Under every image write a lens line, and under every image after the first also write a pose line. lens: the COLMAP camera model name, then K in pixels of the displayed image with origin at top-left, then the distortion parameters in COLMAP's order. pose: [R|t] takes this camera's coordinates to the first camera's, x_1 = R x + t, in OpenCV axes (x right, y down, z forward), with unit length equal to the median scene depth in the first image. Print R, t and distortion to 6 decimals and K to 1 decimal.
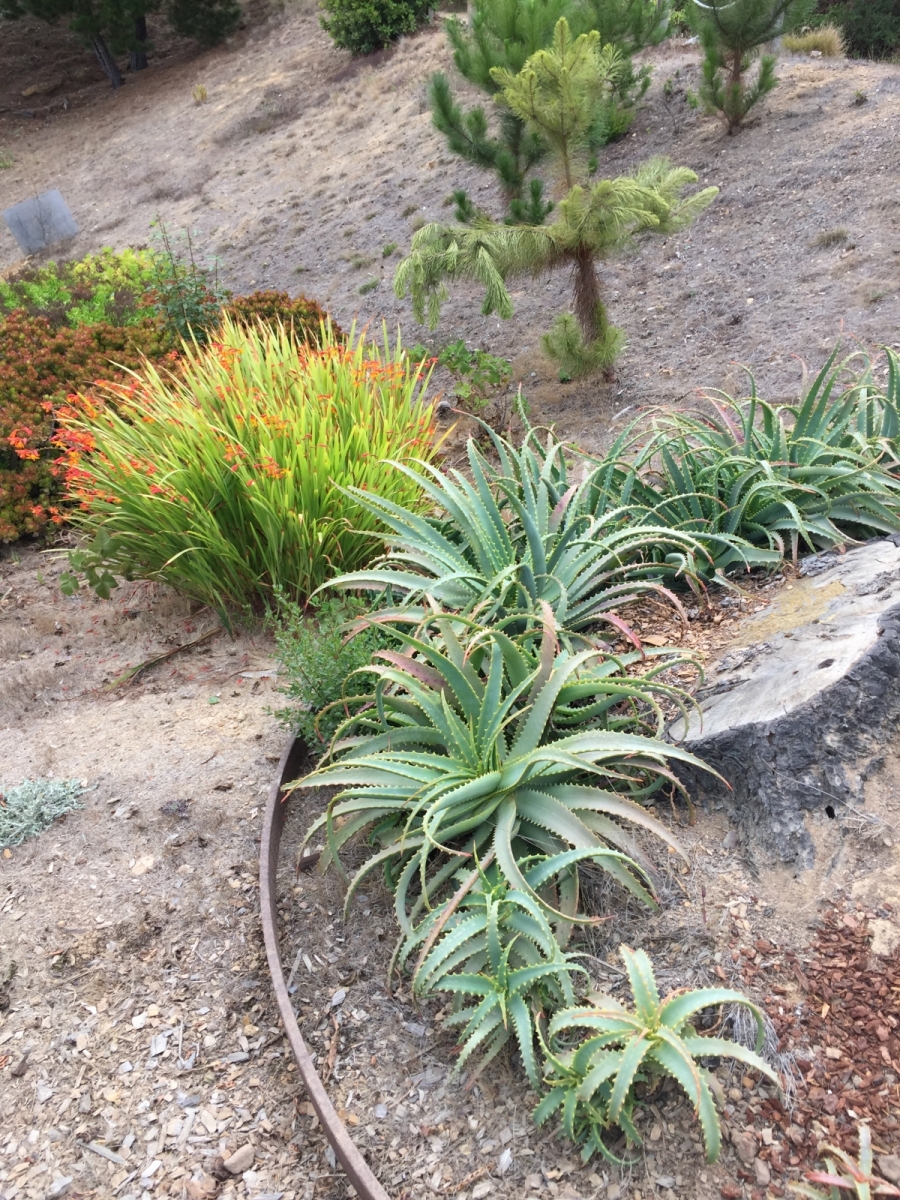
lens RADIAL K [[1011.5, 0, 450.0], [0, 1011.5, 600.0], [0, 0, 1]] dist [0.001142, -0.016170]
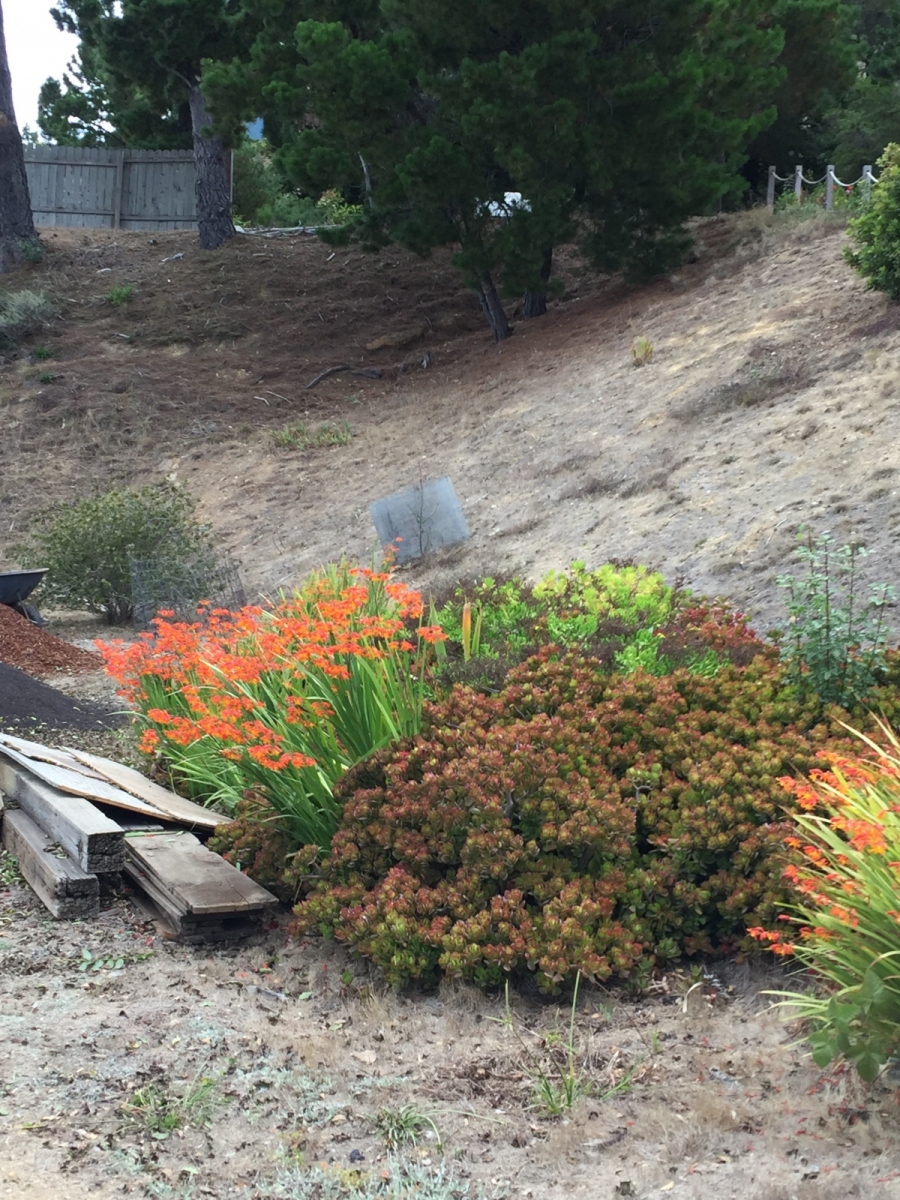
lens RADIAL K [[1722.0, 0, 450.0], [0, 1722.0, 600.0], [0, 0, 1]] dist [0.016786, 0.061037]
pose [[0.970692, 0.037655, -0.237357, -0.098017], [-0.109271, 0.948808, -0.296351, 0.018299], [0.214047, 0.313601, 0.925115, -0.052733]]
